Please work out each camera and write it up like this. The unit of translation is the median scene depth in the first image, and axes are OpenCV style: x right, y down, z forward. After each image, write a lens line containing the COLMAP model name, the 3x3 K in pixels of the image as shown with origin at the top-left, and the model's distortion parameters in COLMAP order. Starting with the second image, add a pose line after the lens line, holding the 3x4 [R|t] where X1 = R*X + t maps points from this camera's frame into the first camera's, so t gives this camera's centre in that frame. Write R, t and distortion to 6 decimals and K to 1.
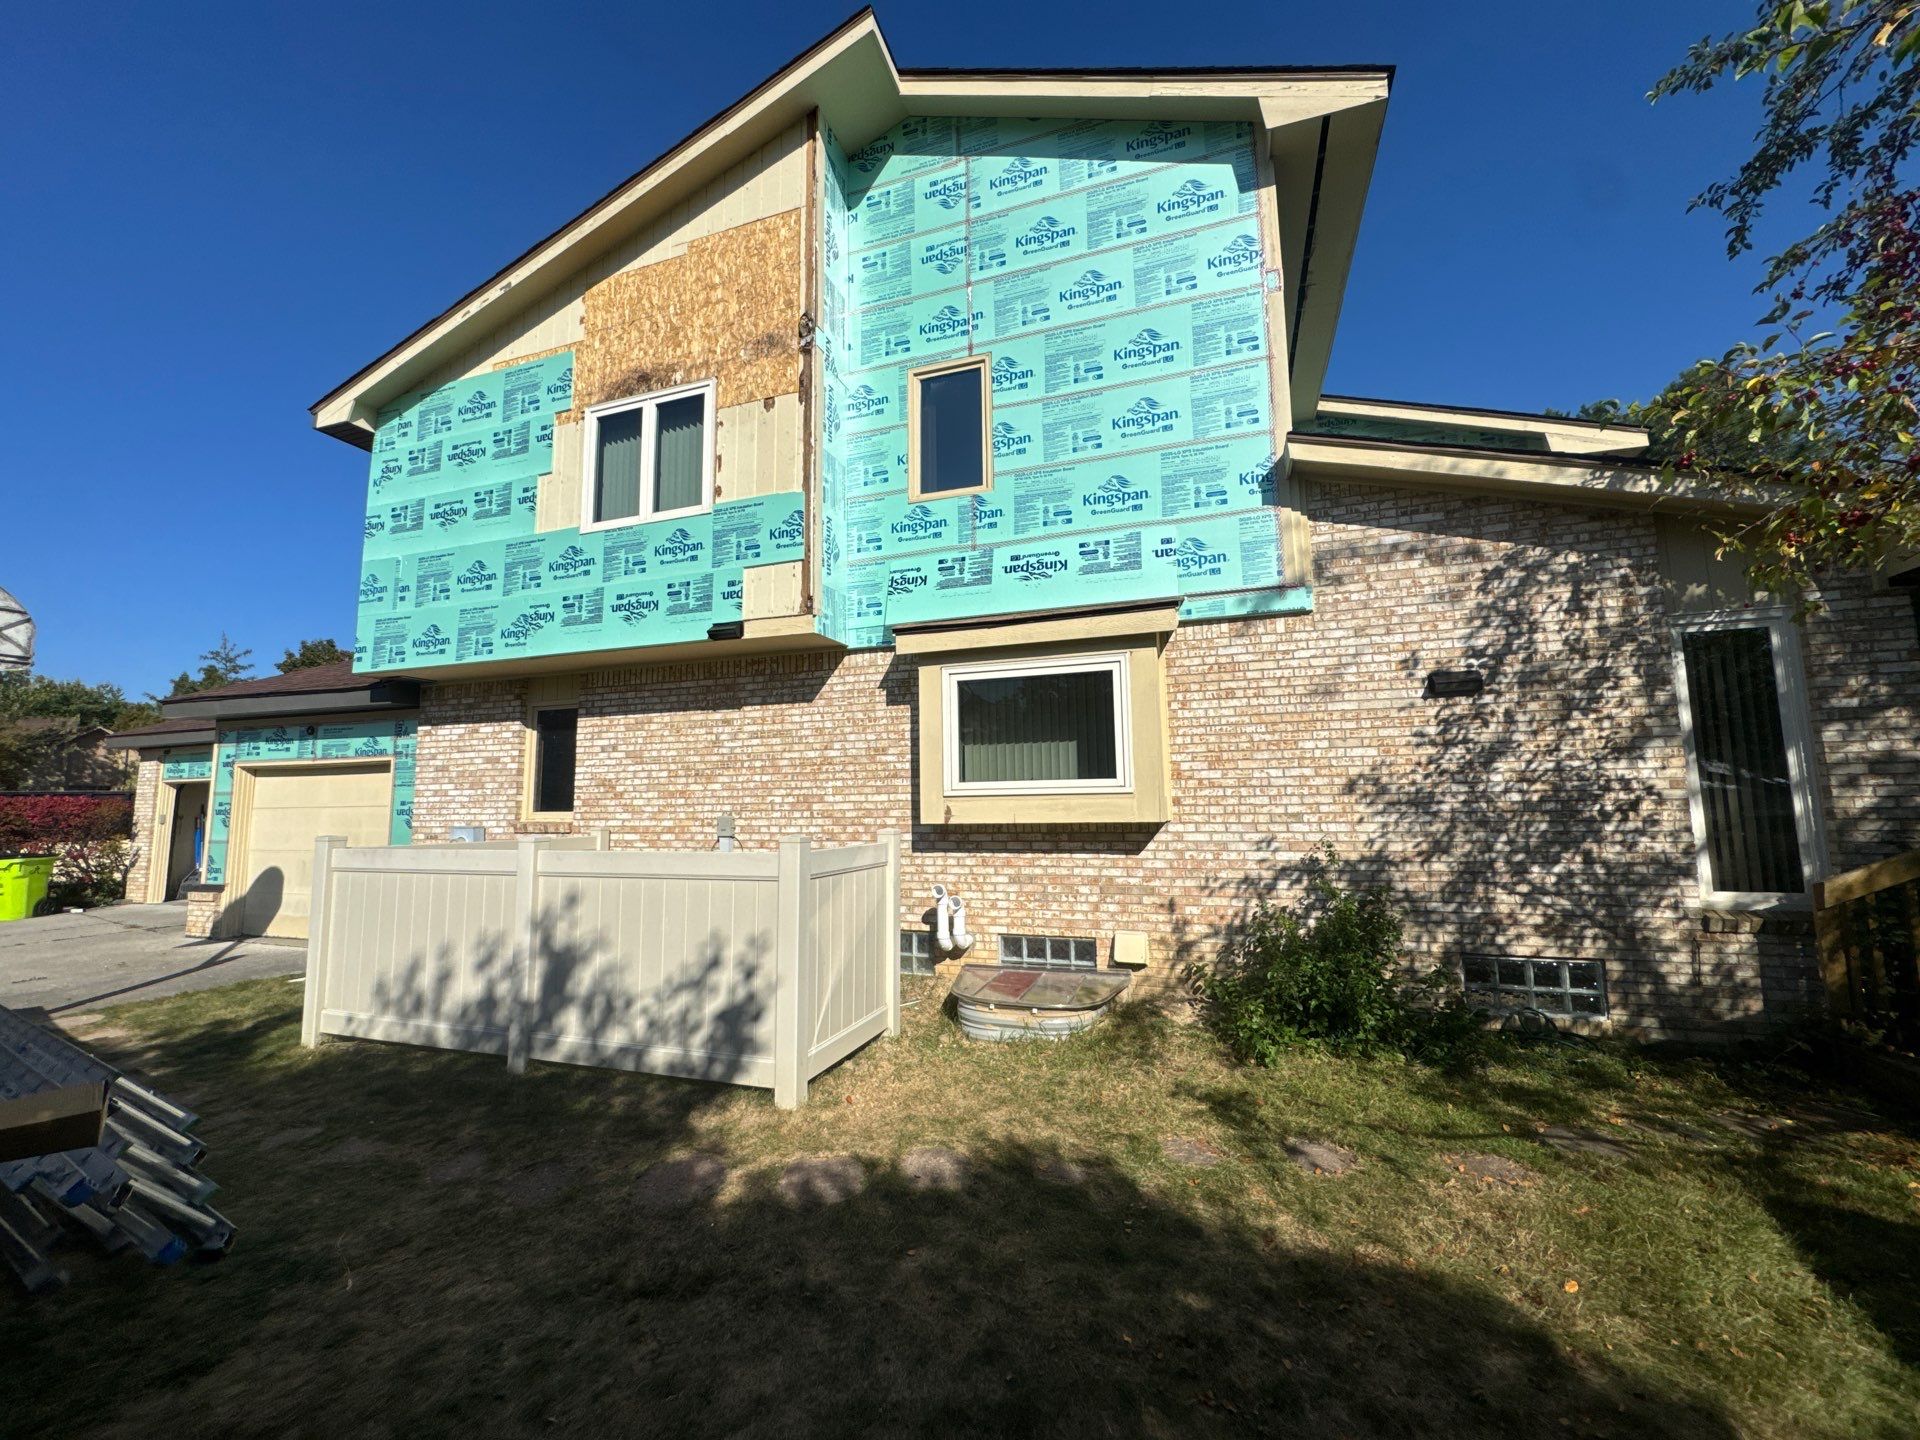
lens RADIAL K [[760.3, 0, 962.2], [0, 760.3, 717.4], [0, 0, 1]] dist [-0.002300, -0.000179]
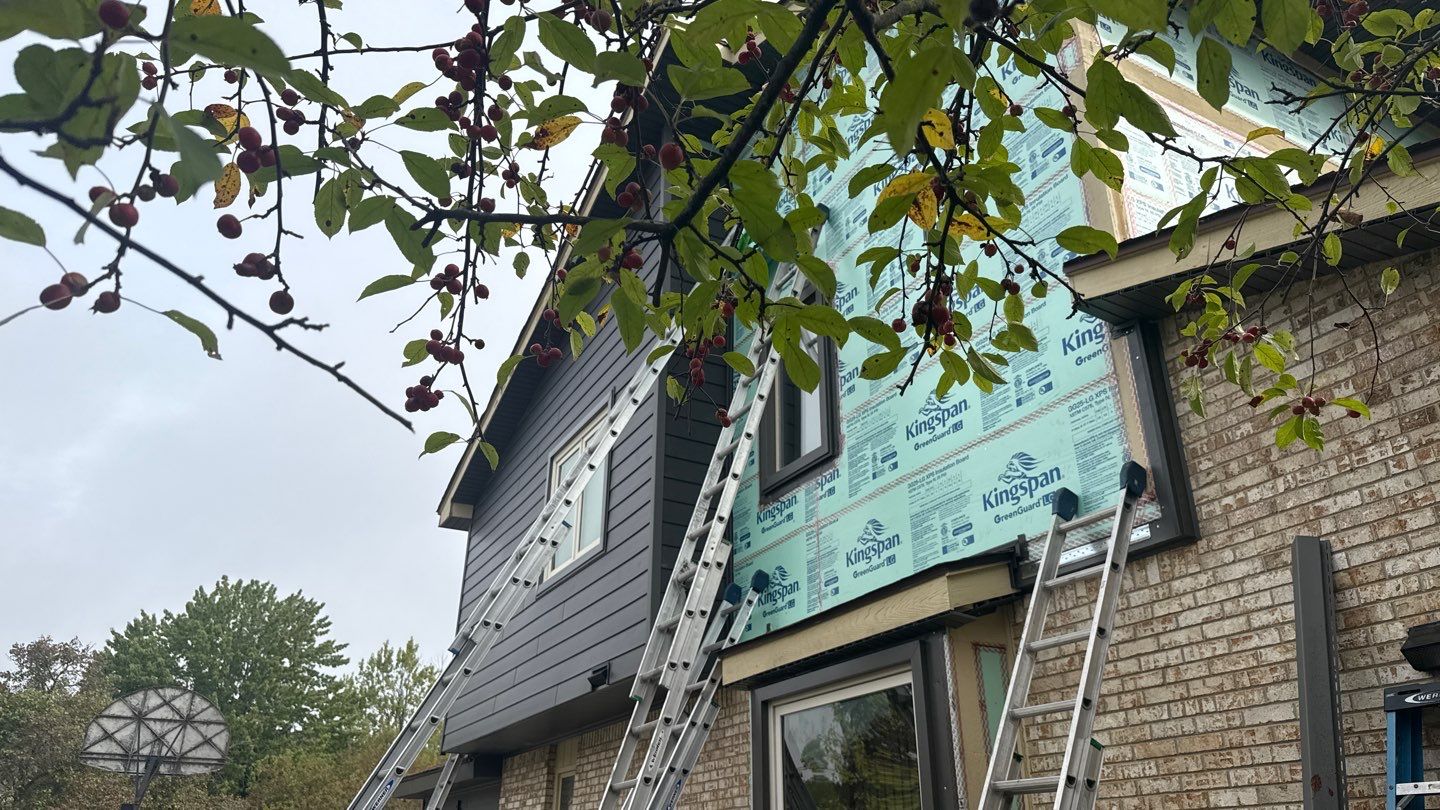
lens RADIAL K [[1017.3, 0, 720.0], [0, 1017.3, 405.0], [0, 0, 1]] dist [0.001796, -0.003235]
pose [[0.731128, -0.276019, -0.623911, 0.677355], [0.061949, 0.937585, -0.342194, 0.000983], [0.679422, 0.211537, 0.702594, 0.230601]]
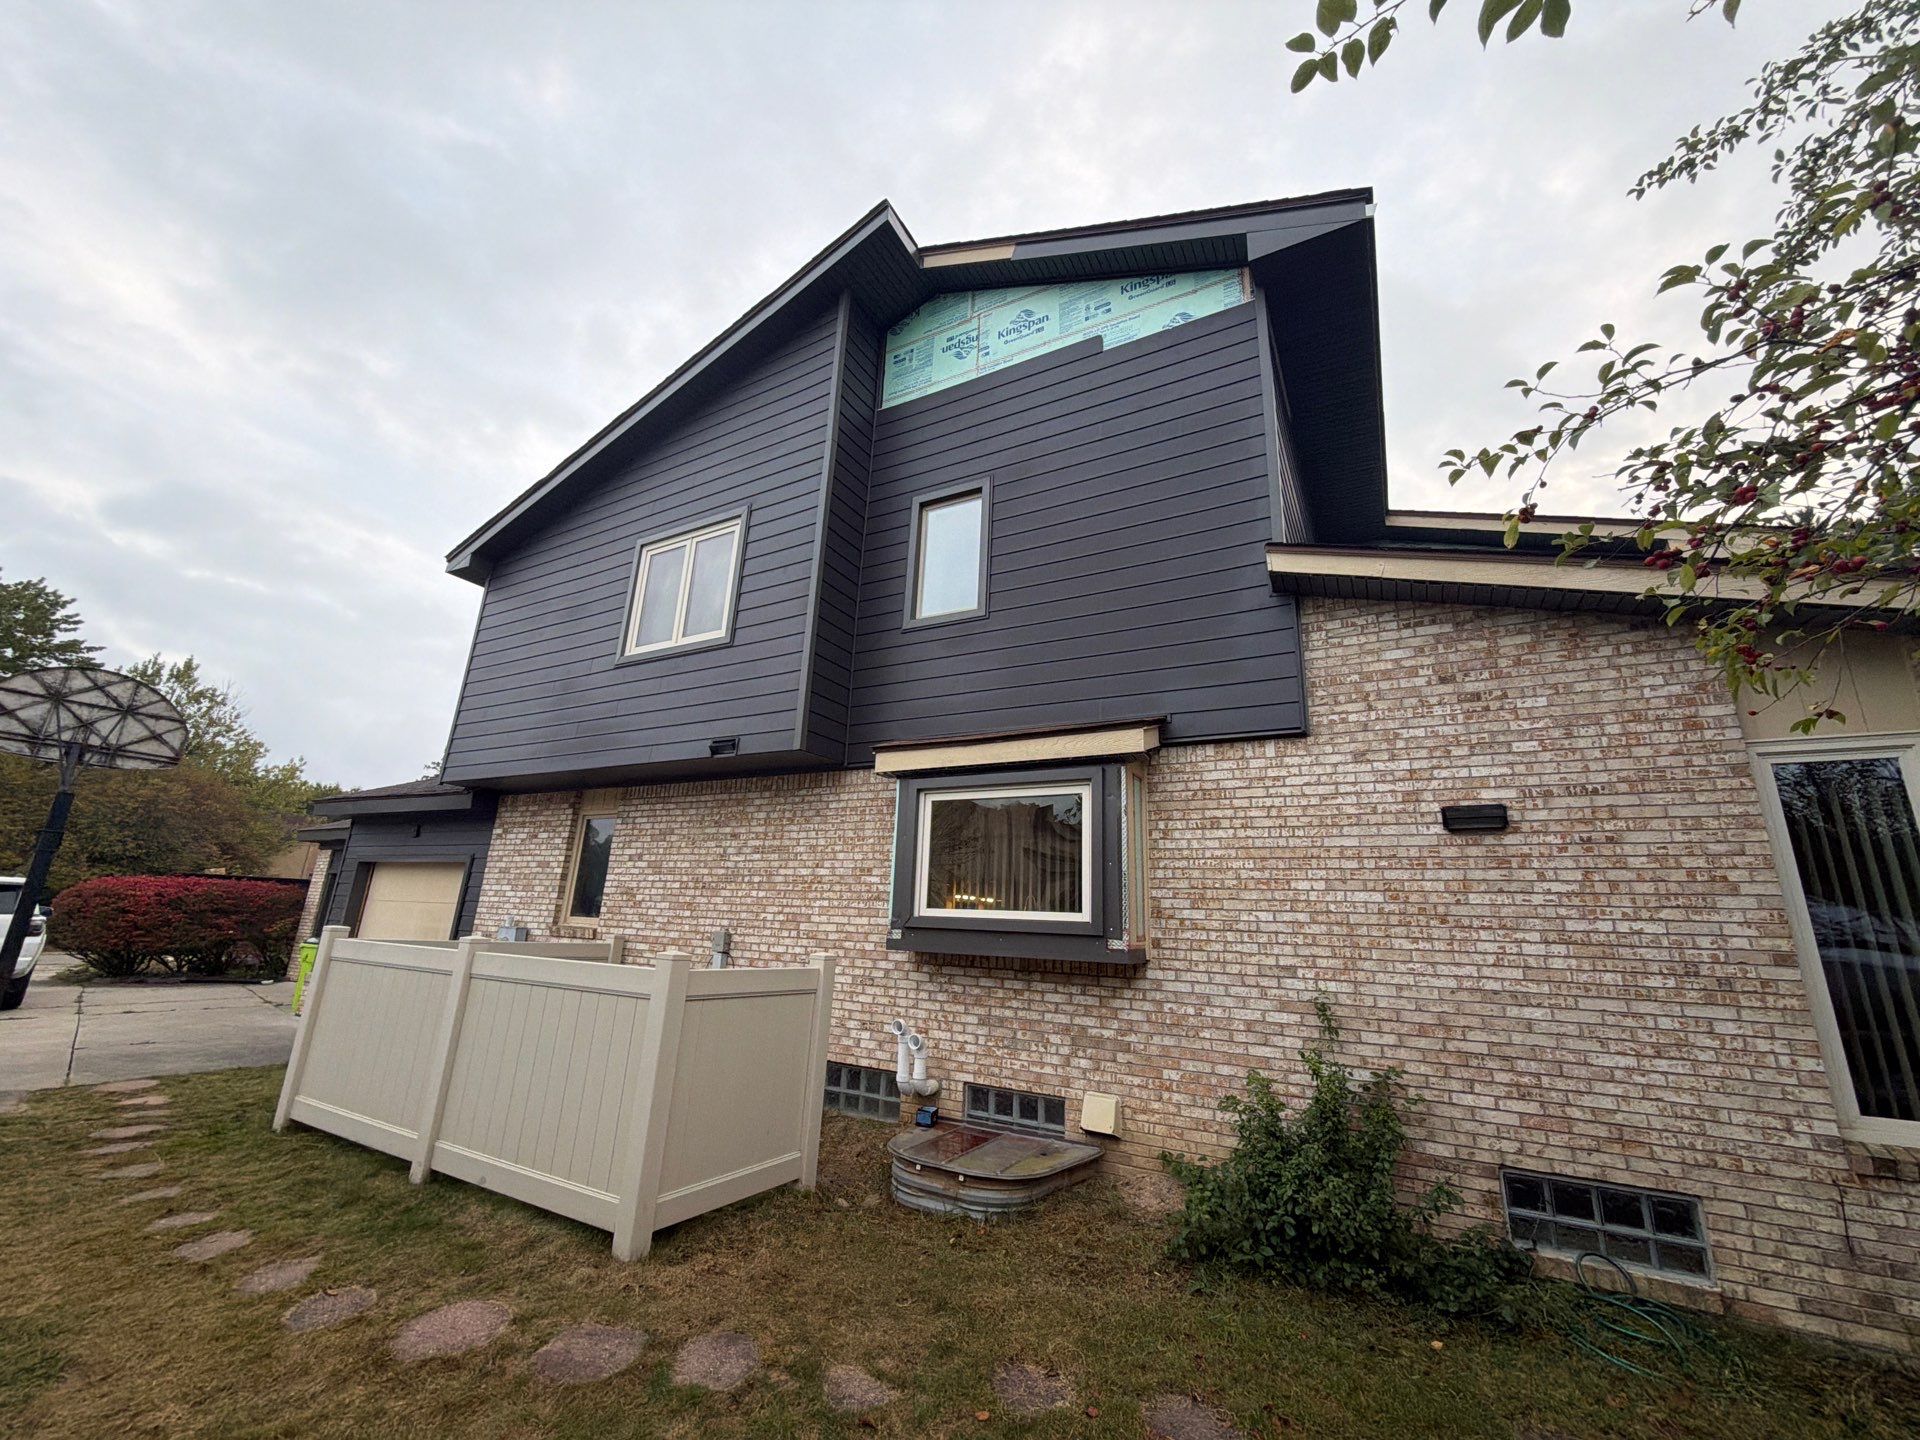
lens RADIAL K [[760.3, 0, 962.2], [0, 760.3, 717.4], [0, 0, 1]] dist [-0.002300, -0.000179]
pose [[0.982165, 0.008205, -0.187840, 0.226120], [-0.038841, 0.986352, -0.160006, 0.000732], [0.183963, 0.164448, 0.969079, 0.052955]]
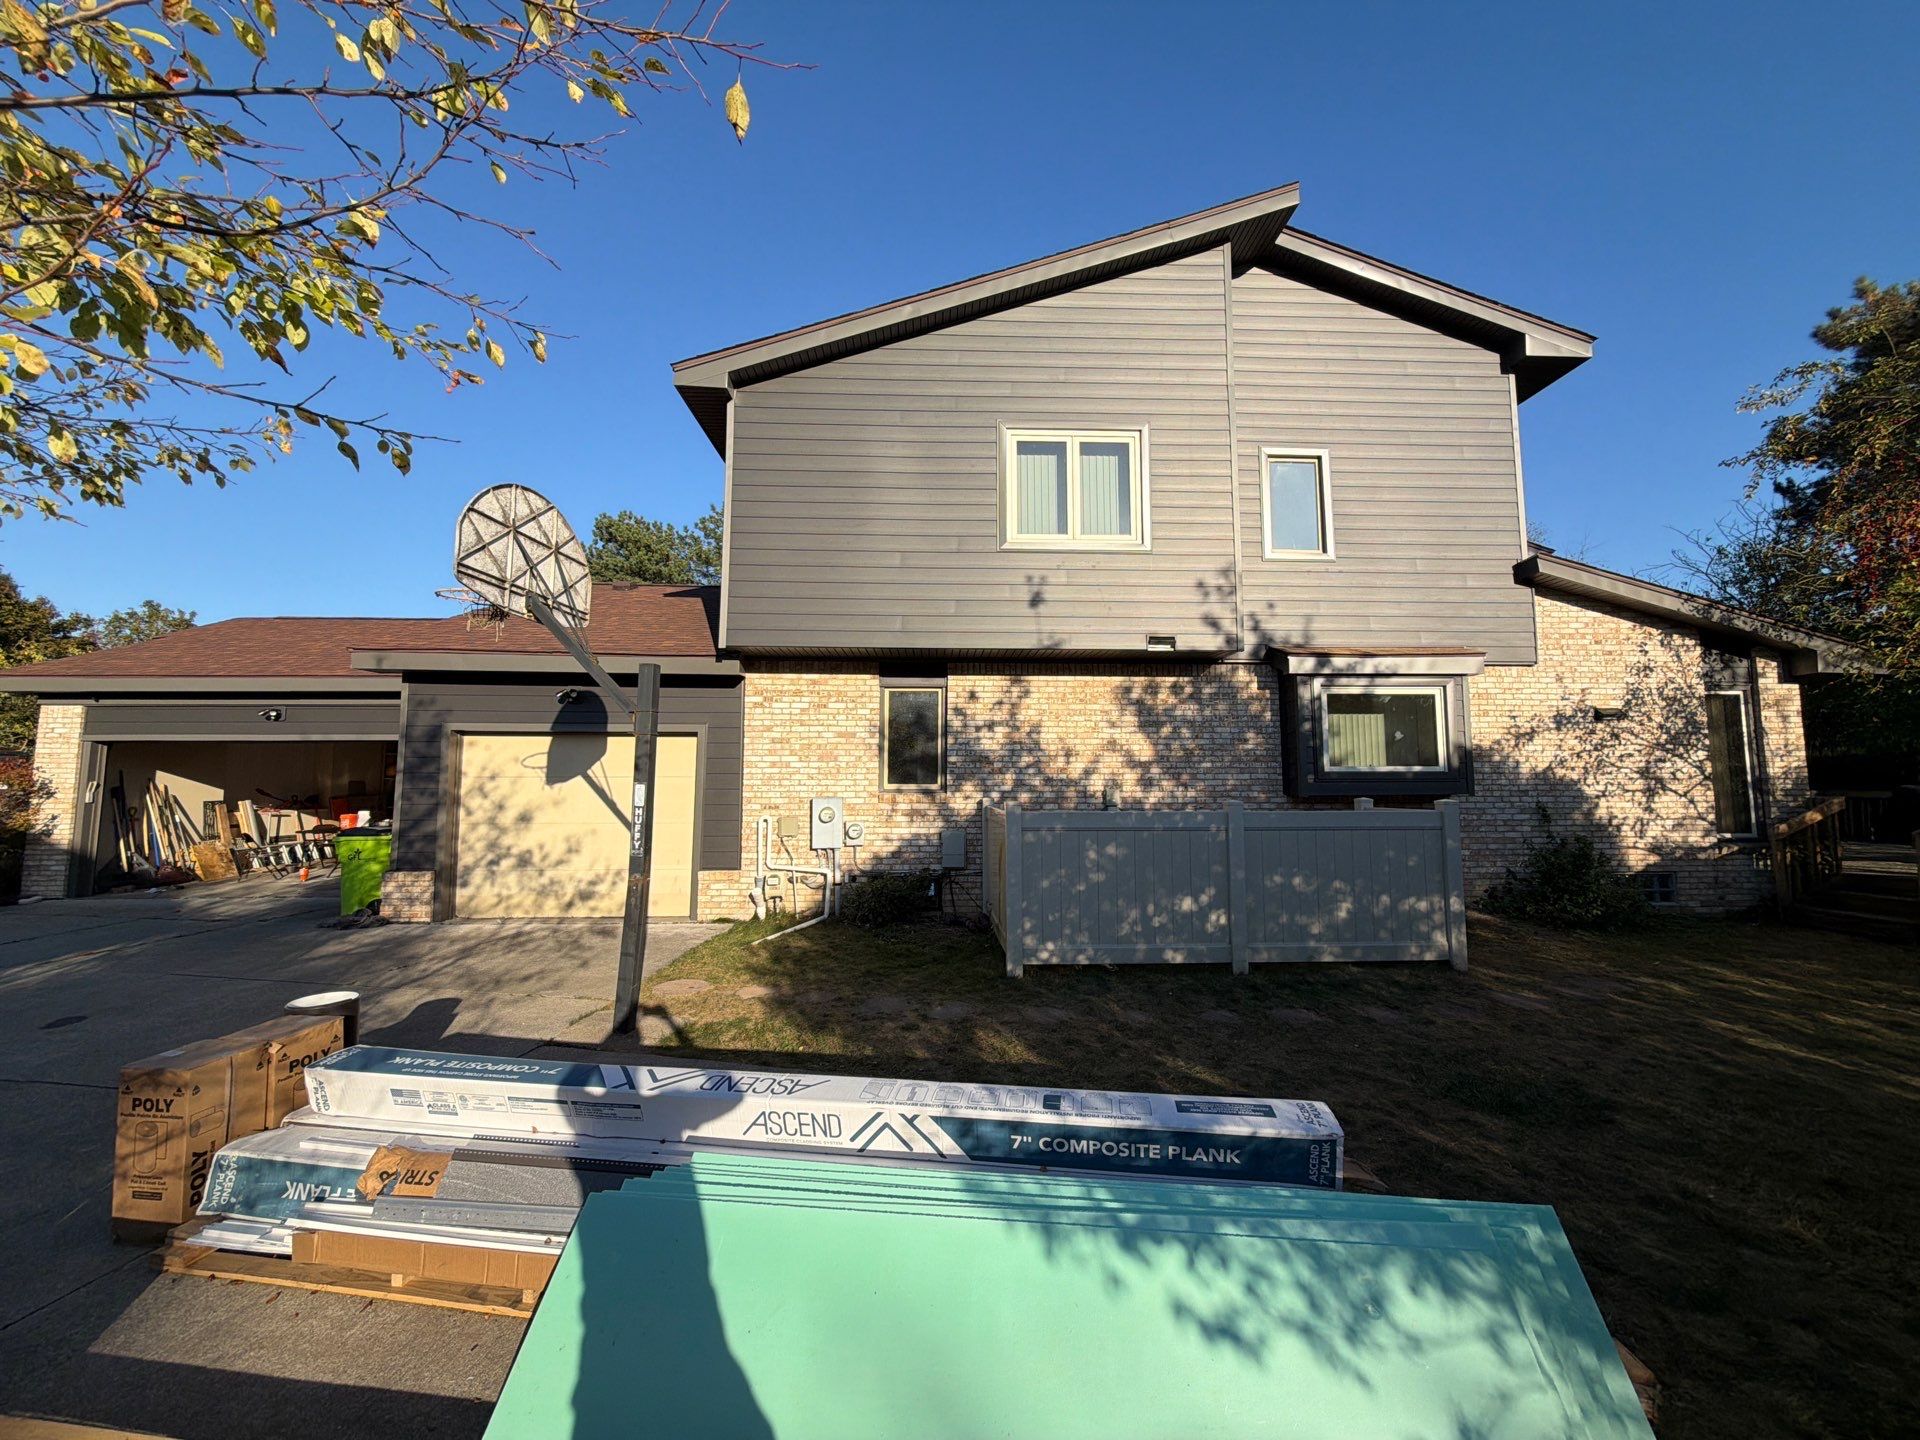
lens RADIAL K [[760.3, 0, 962.2], [0, 760.3, 717.4], [0, 0, 1]] dist [-0.002300, -0.000179]
pose [[0.932388, 0.046795, 0.358418, -1.198045], [-0.052786, 0.998582, 0.006944, 0.023058], [-0.357585, -0.025394, 0.933535, -0.064620]]
